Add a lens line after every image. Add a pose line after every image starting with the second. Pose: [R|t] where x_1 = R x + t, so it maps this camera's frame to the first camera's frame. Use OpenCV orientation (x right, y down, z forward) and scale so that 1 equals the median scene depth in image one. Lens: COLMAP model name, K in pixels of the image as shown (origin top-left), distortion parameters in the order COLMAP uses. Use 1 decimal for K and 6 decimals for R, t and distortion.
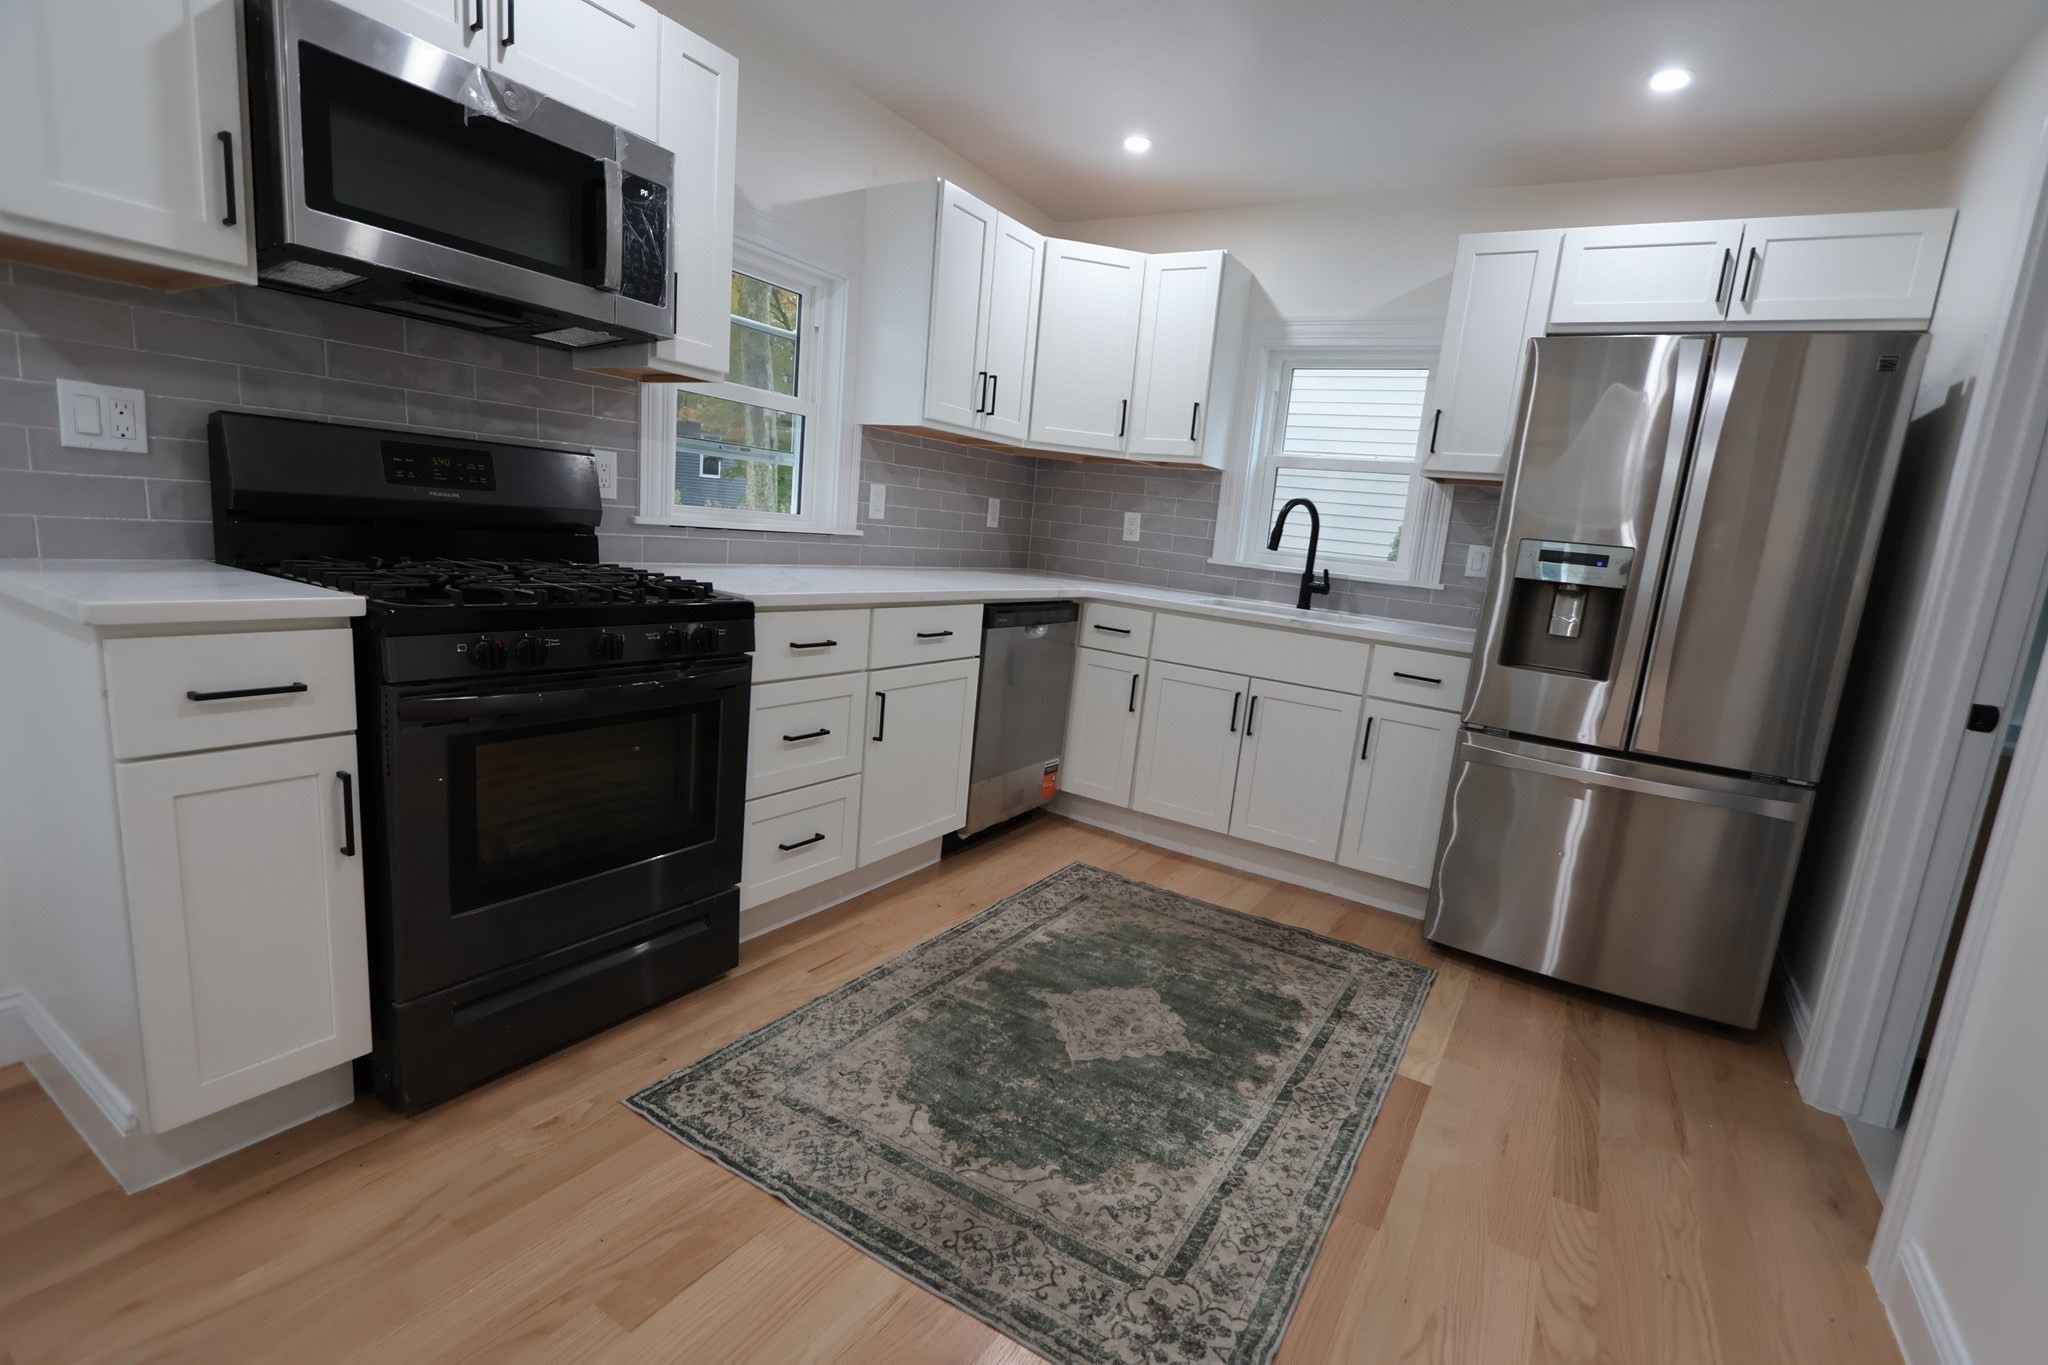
lens RADIAL K [[943.4, 0, 1033.7], [0, 943.4, 700.3], [0, 0, 1]] dist [-0.013961, 0.001539]
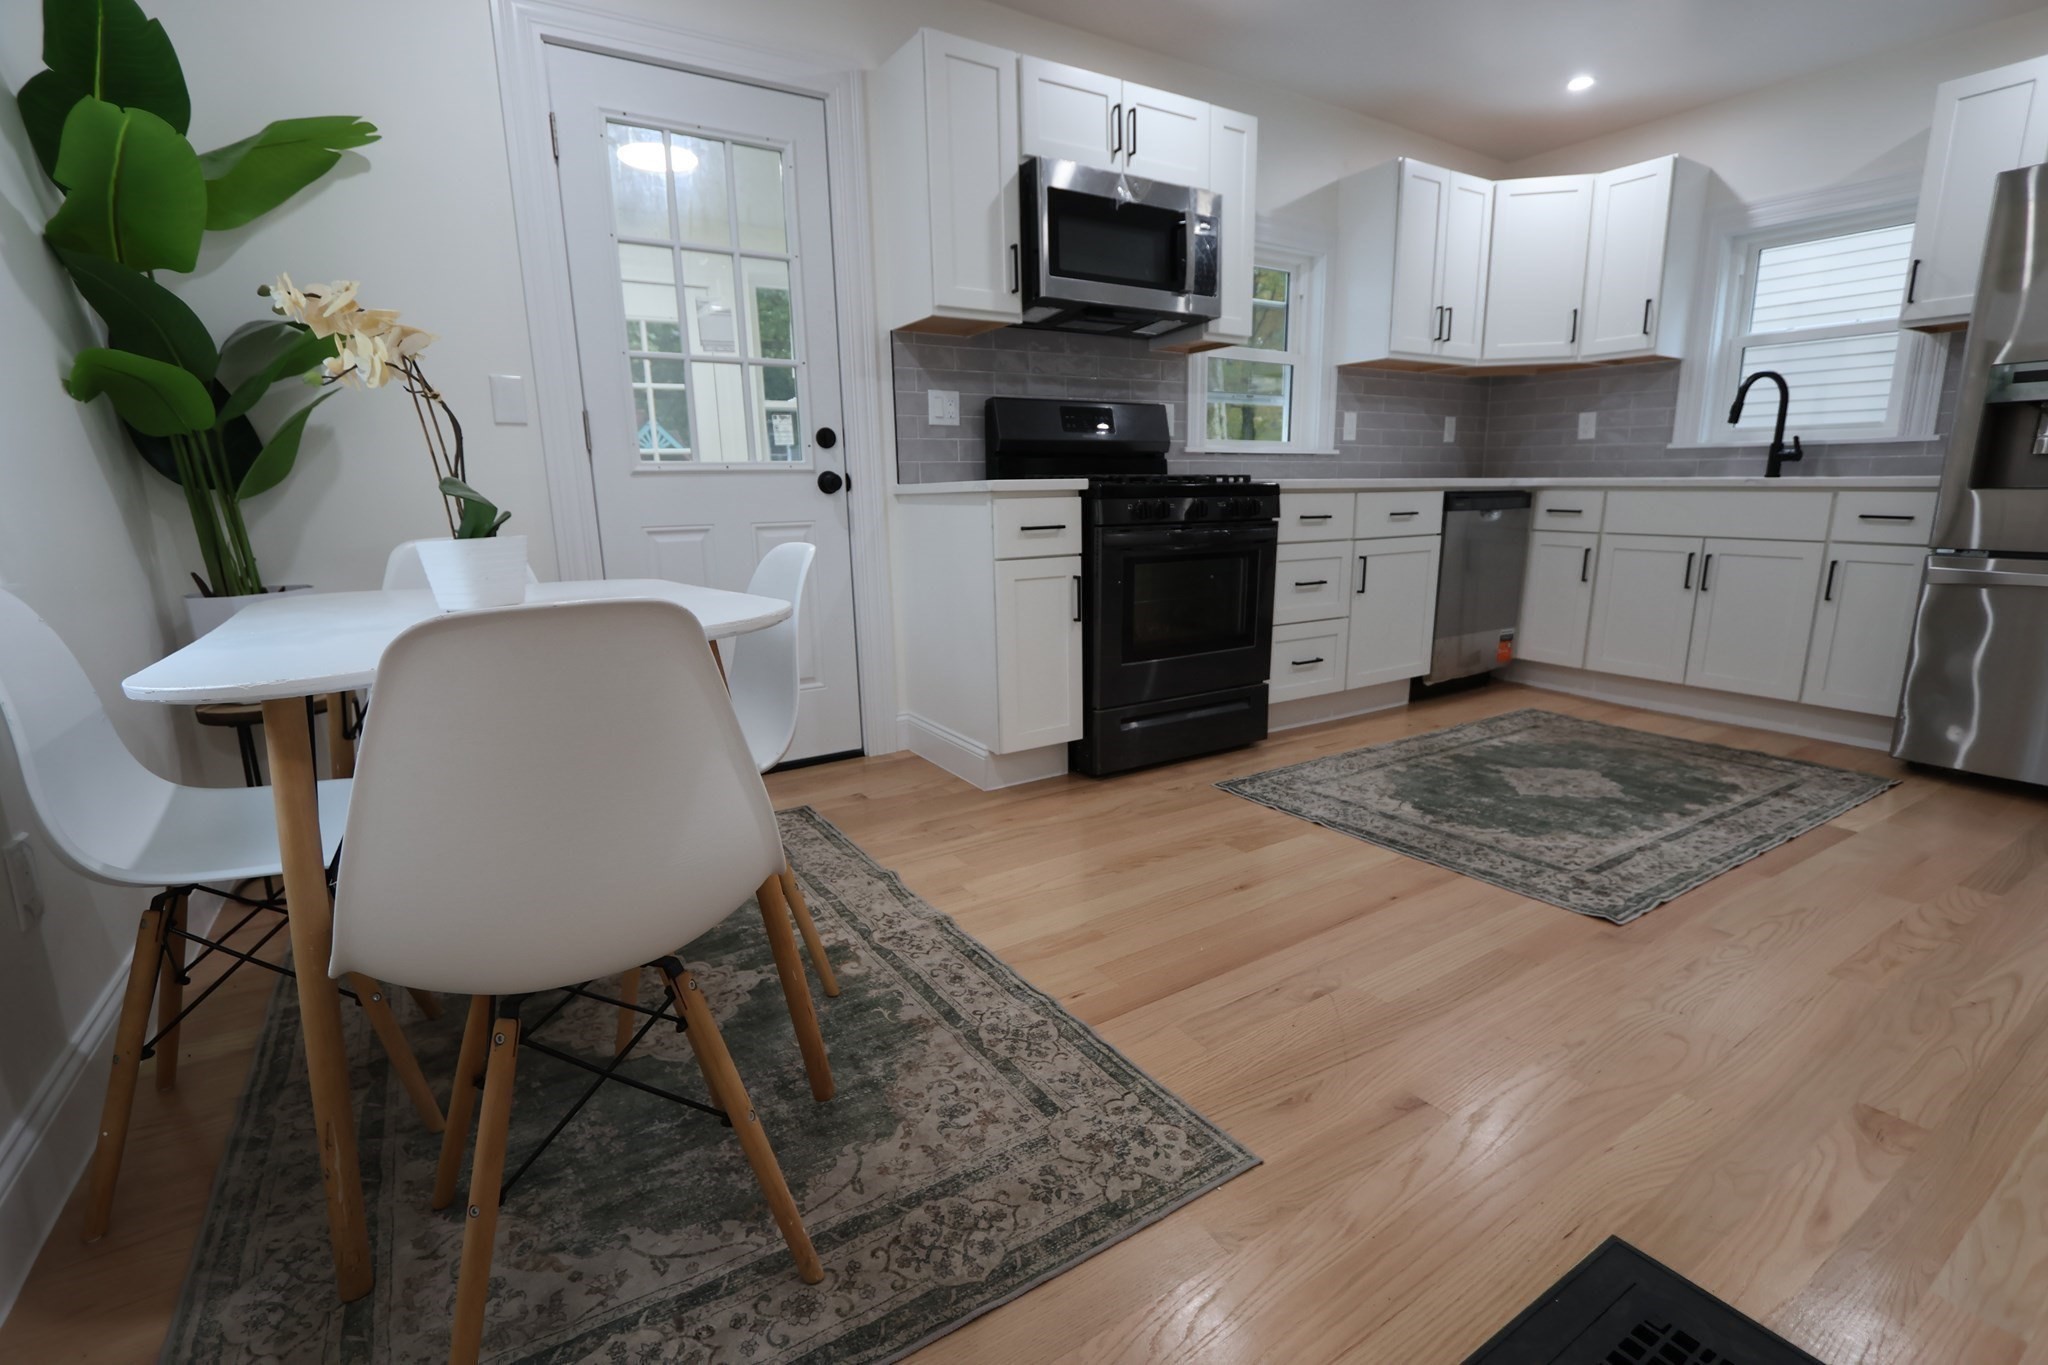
lens RADIAL K [[943.4, 0, 1033.7], [0, 943.4, 700.3], [0, 0, 1]] dist [-0.013961, 0.001539]
pose [[0.897838, -0.008931, -0.440236, 0.006154], [0.016268, 0.999785, 0.012895, 0.172412], [0.440026, -0.018739, 0.897789, -0.418861]]
